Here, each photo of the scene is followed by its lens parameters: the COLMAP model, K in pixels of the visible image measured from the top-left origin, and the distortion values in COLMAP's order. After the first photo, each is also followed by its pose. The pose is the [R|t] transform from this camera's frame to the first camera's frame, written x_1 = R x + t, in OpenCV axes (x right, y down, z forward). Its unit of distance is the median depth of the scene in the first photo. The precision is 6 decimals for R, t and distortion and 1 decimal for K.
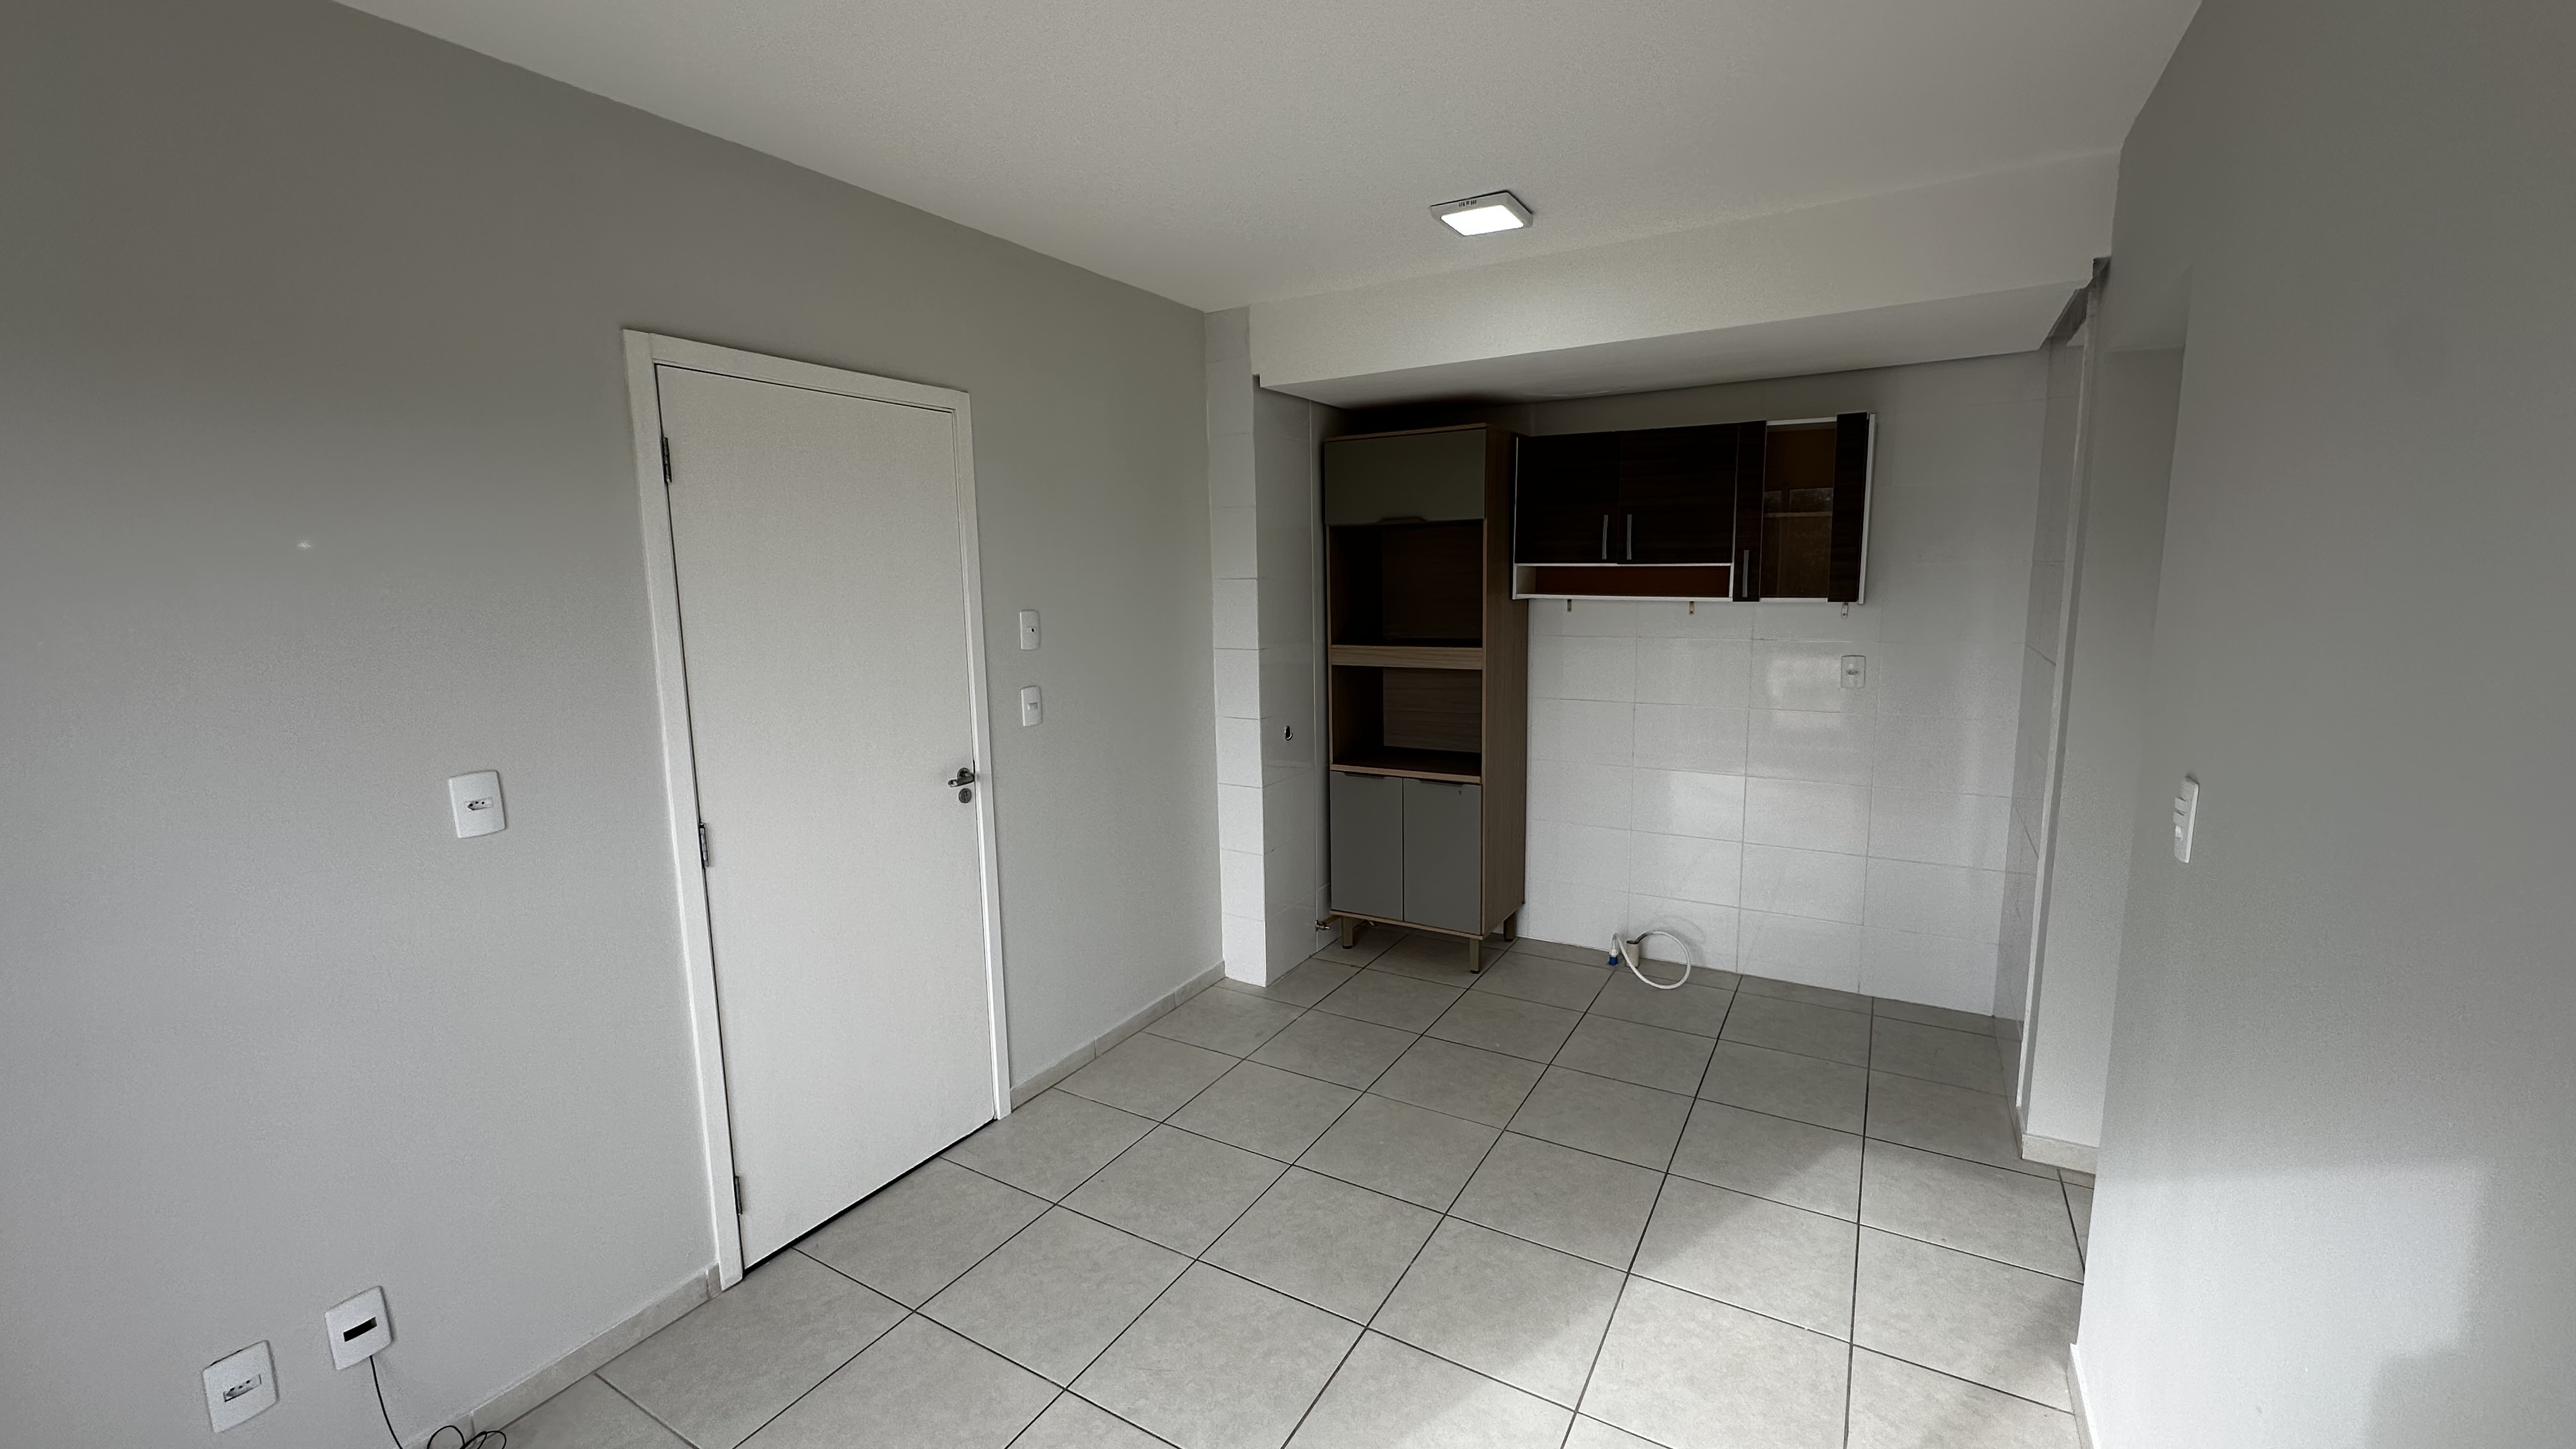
lens RADIAL K [[1025.0, 0, 1280.2], [0, 1025.0, 717.5], [0, 0, 1]] dist [-0.000225, 0.000077]
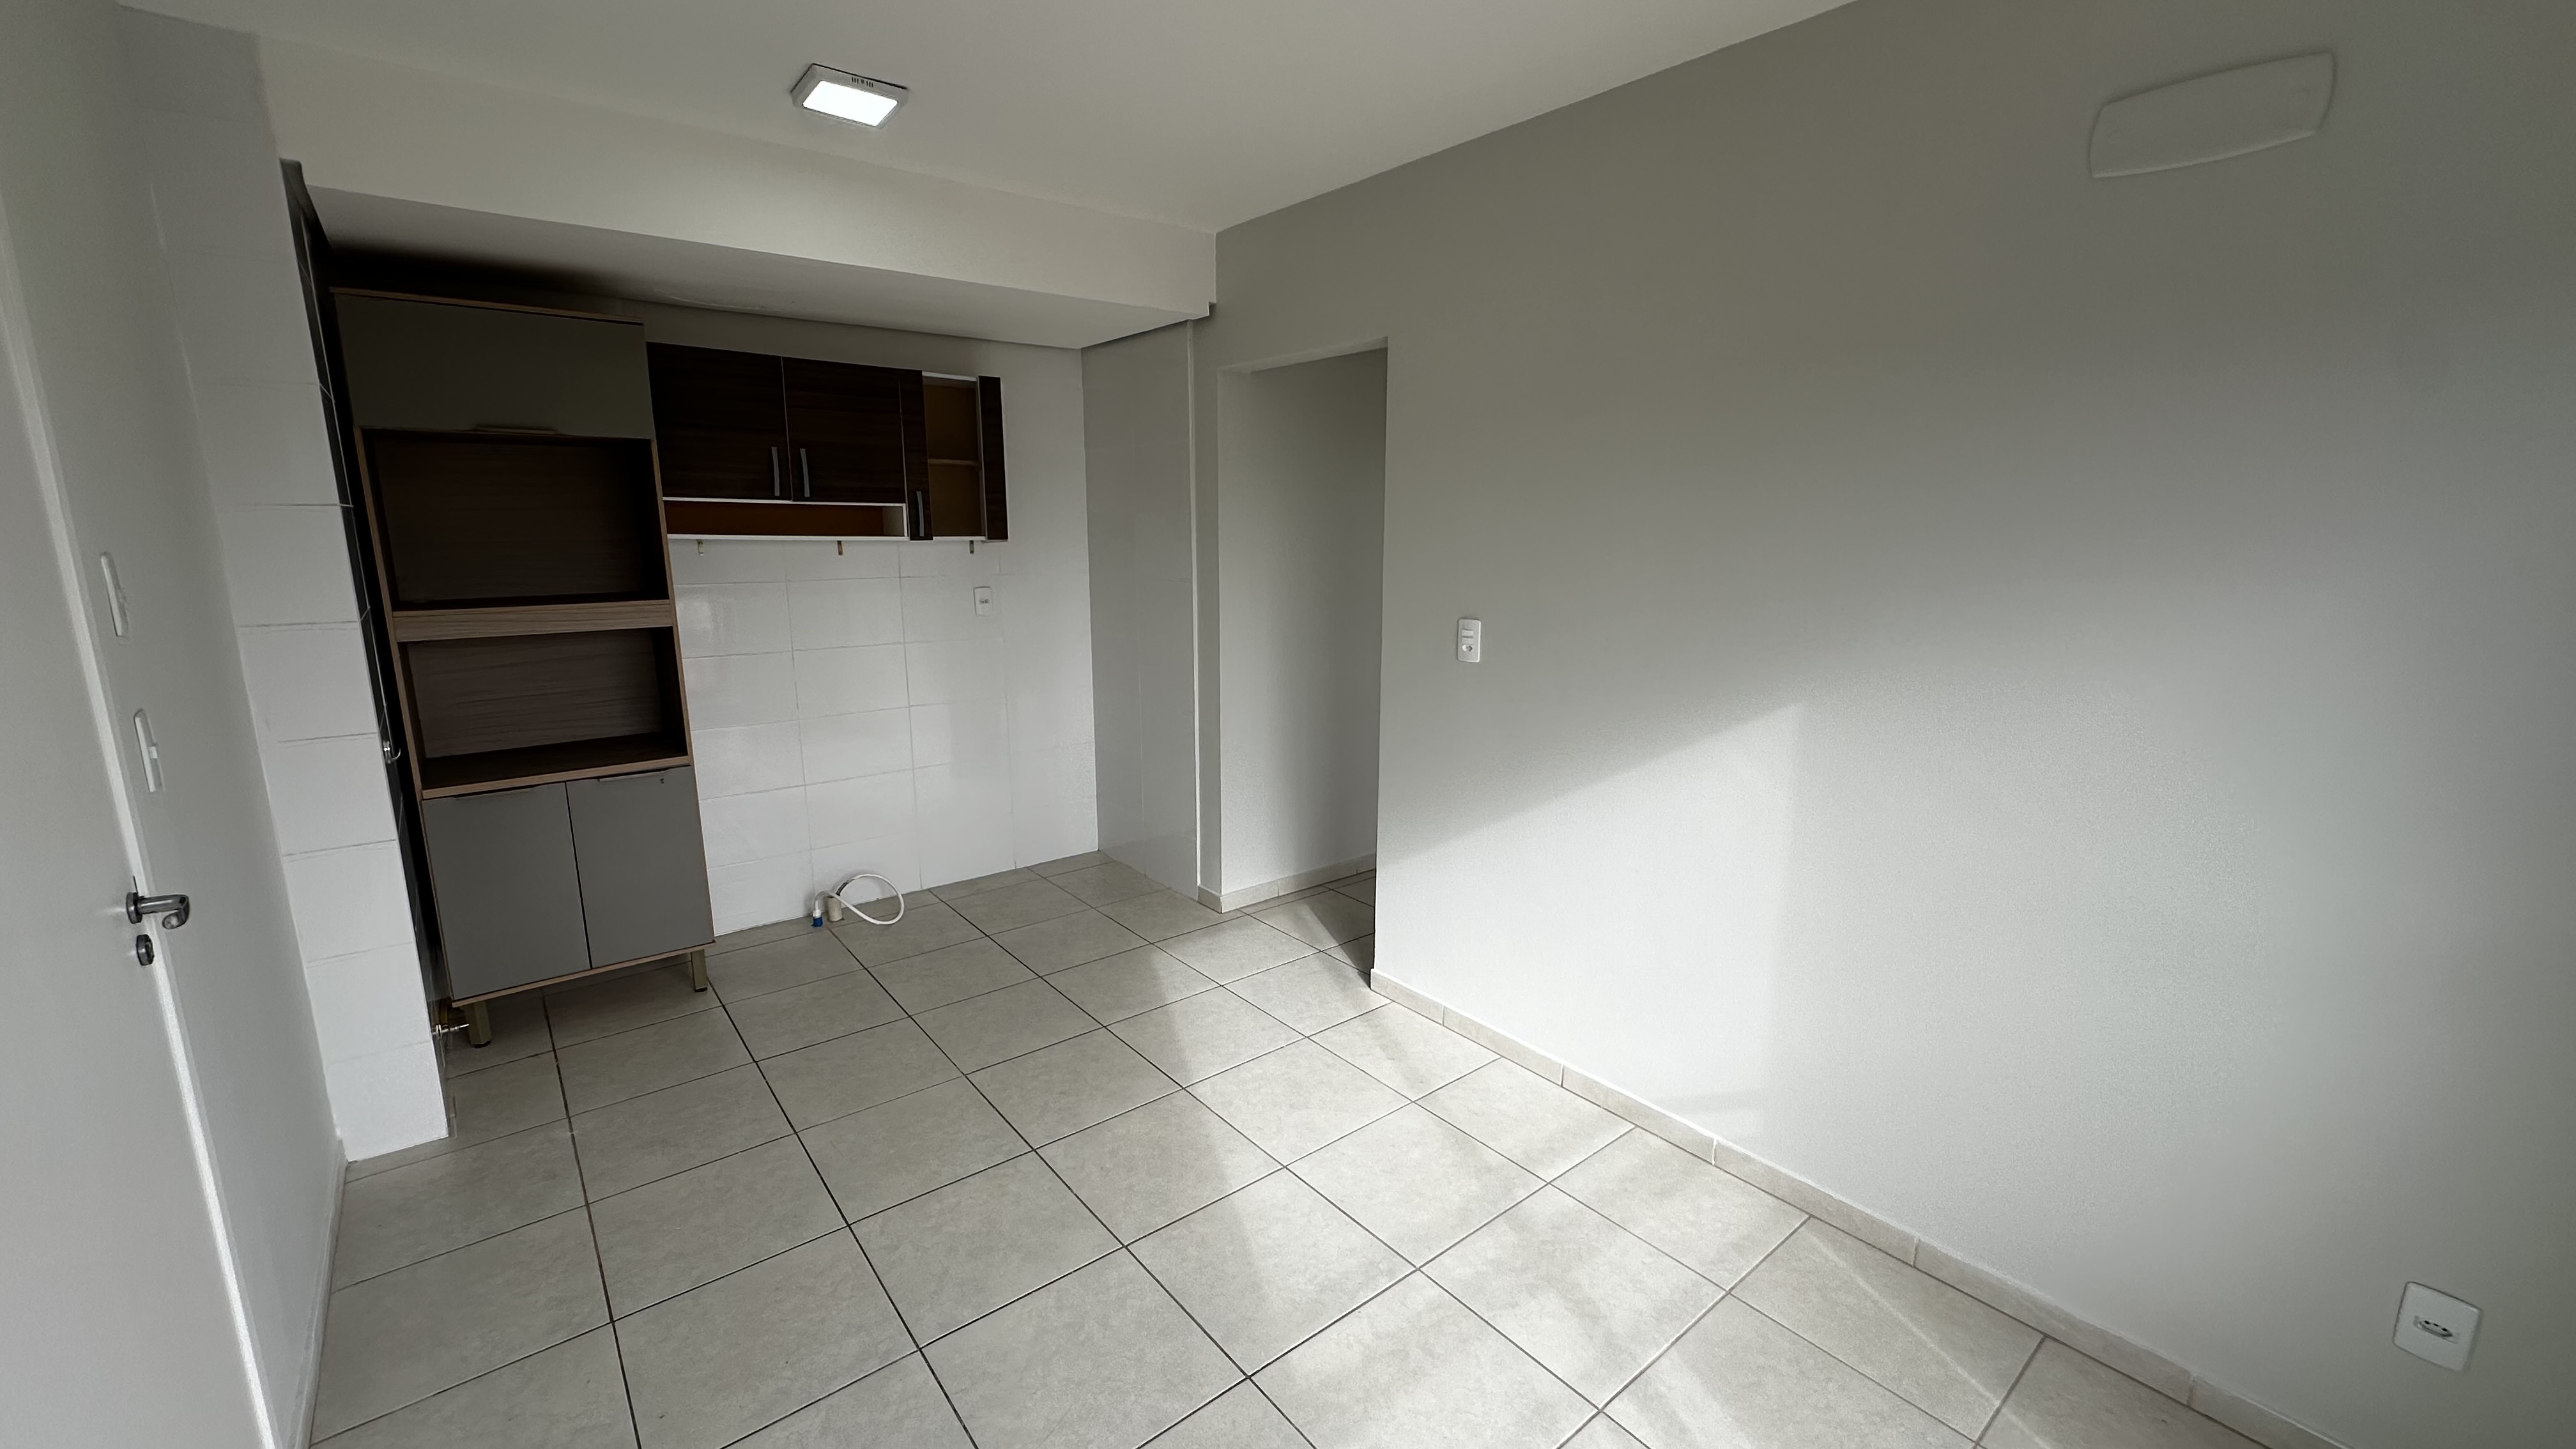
lens RADIAL K [[1025.0, 0, 1288.2], [0, 1025.0, 726.0], [0, 0, 1]] dist [-0.000225, 0.000077]
pose [[0.340645, -0.168150, 0.925033, -0.483387], [0.121536, 0.983497, 0.134021, -0.021521], [-0.932304, 0.066772, 0.355460, 0.303344]]
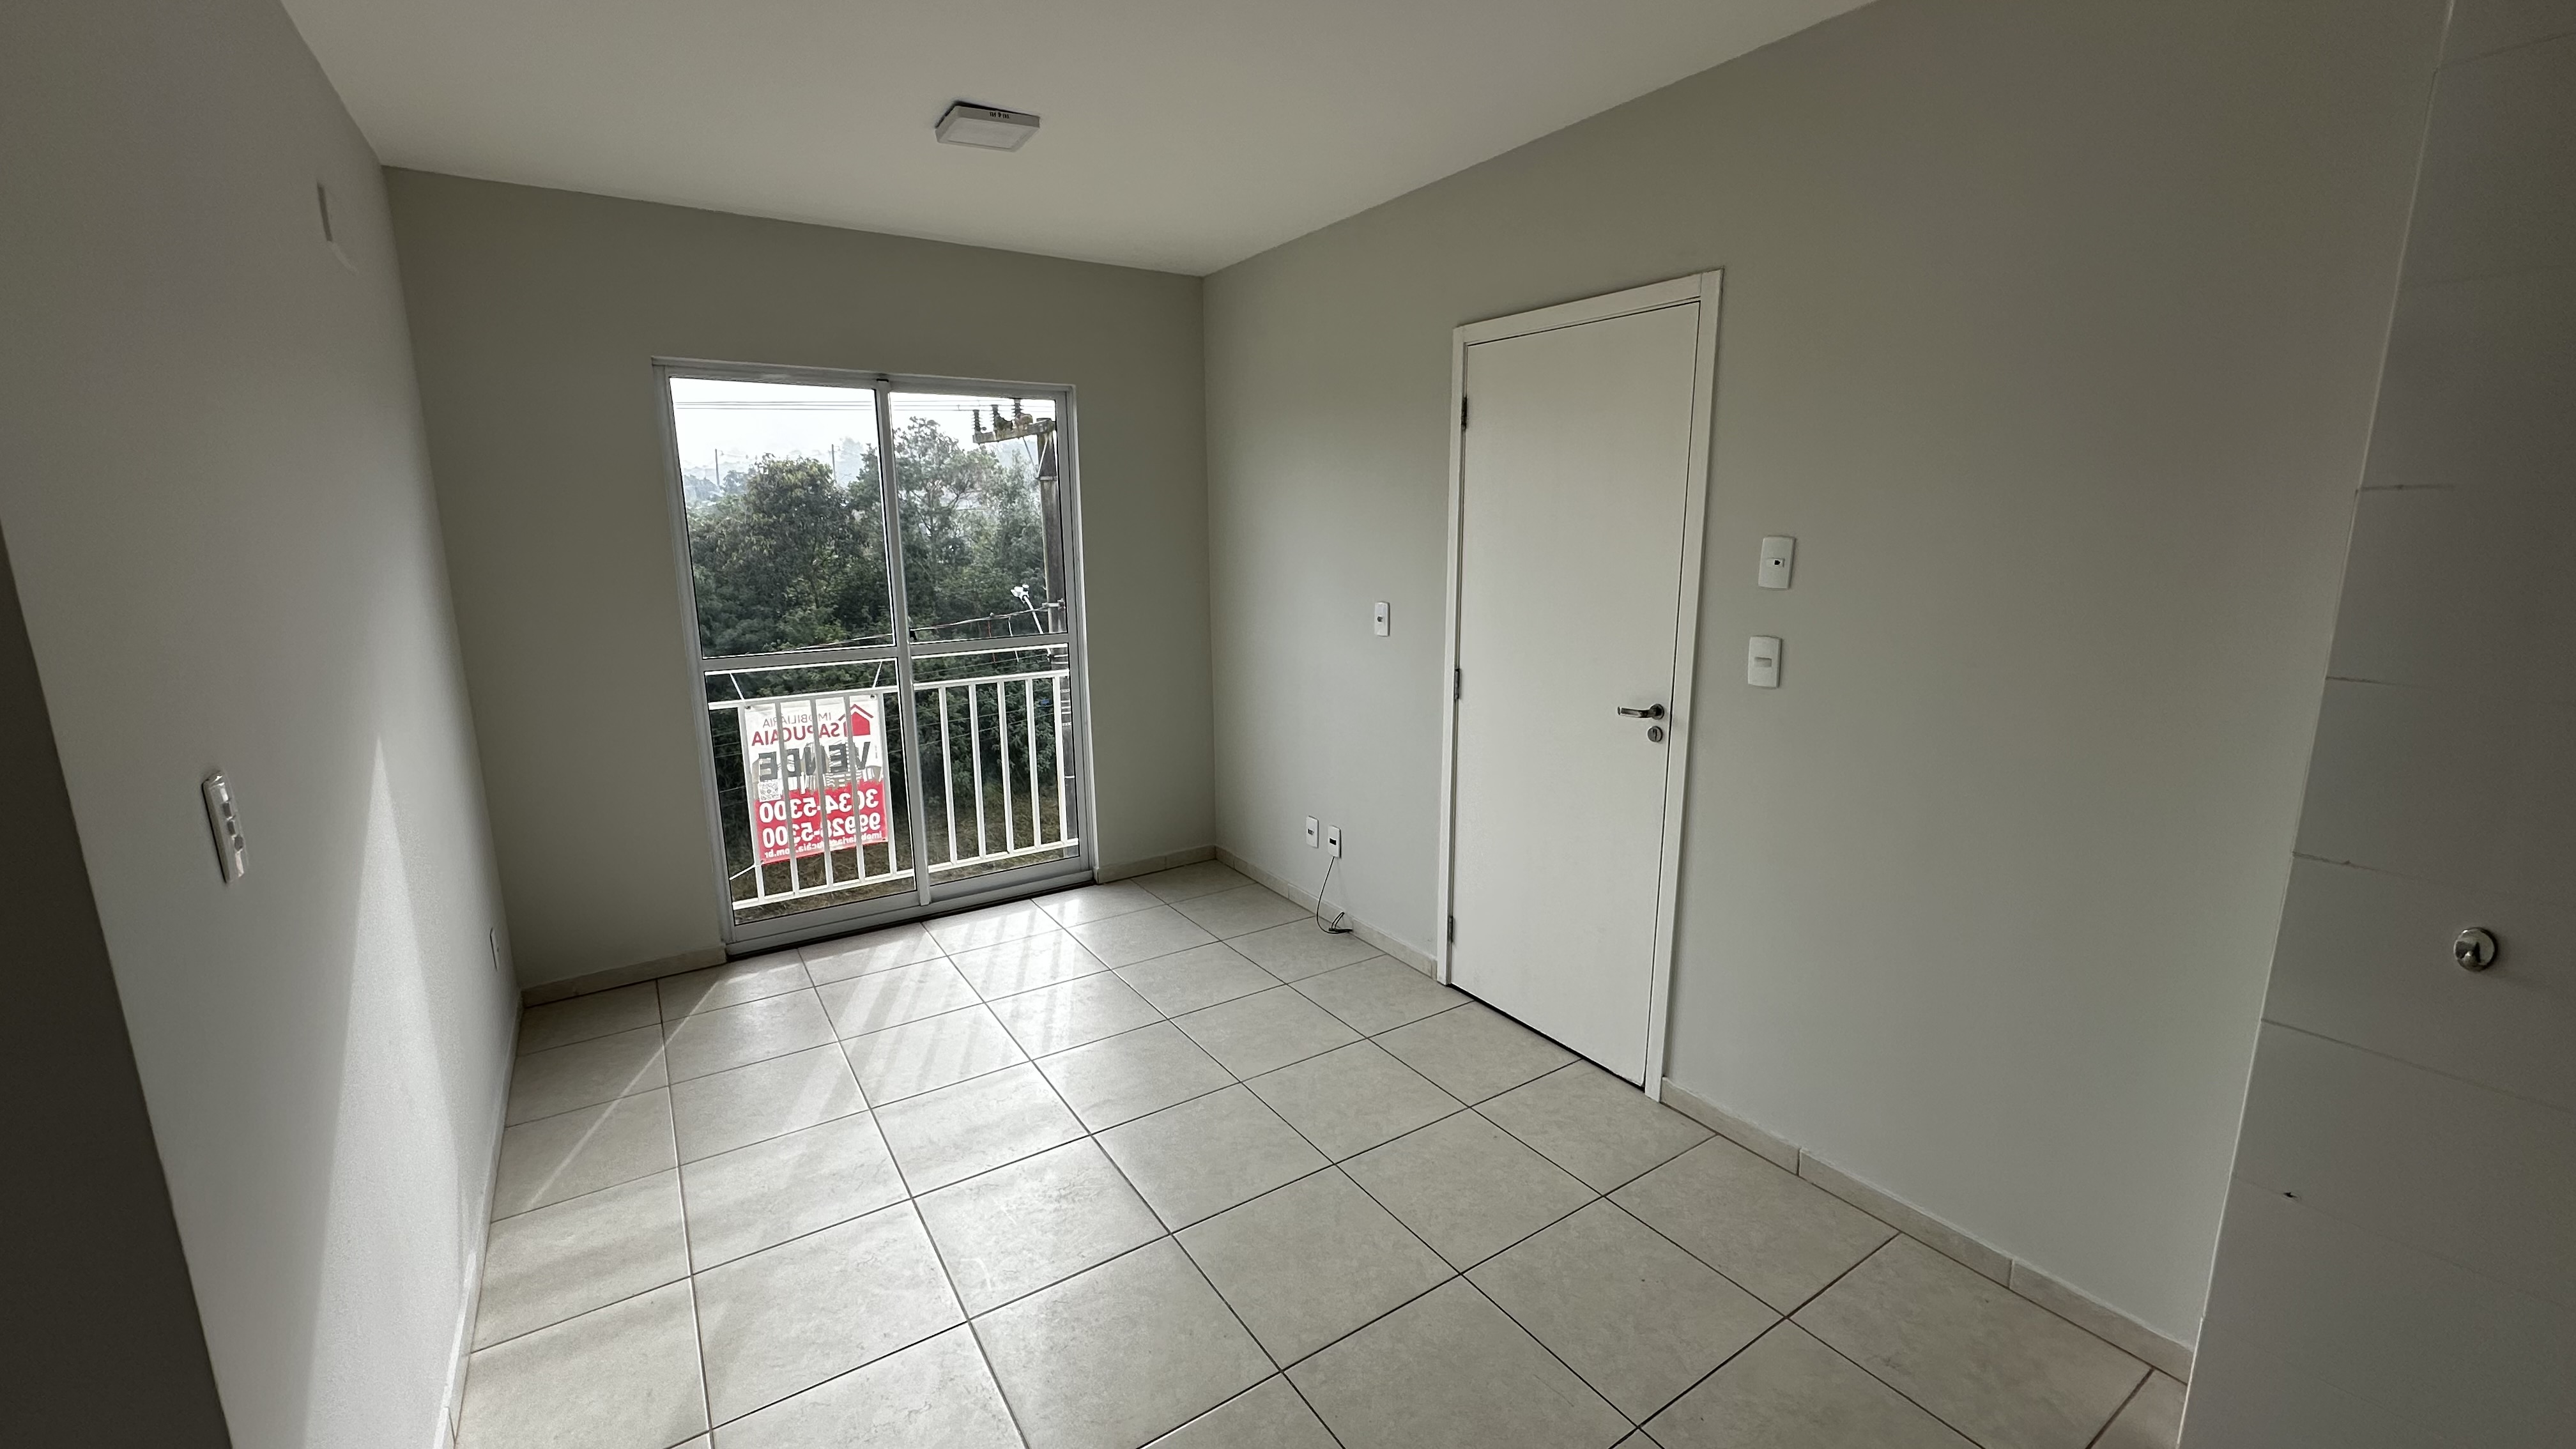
lens RADIAL K [[1025.0, 0, 1277.9], [0, 1025.0, 704.8], [0, 0, 1]] dist [-0.000225, 0.000077]
pose [[-0.437007, 0.188446, -0.879496, 0.571486], [-0.104759, 0.960488, 0.257853, -0.133377], [0.893337, 0.204819, -0.399998, 0.943711]]
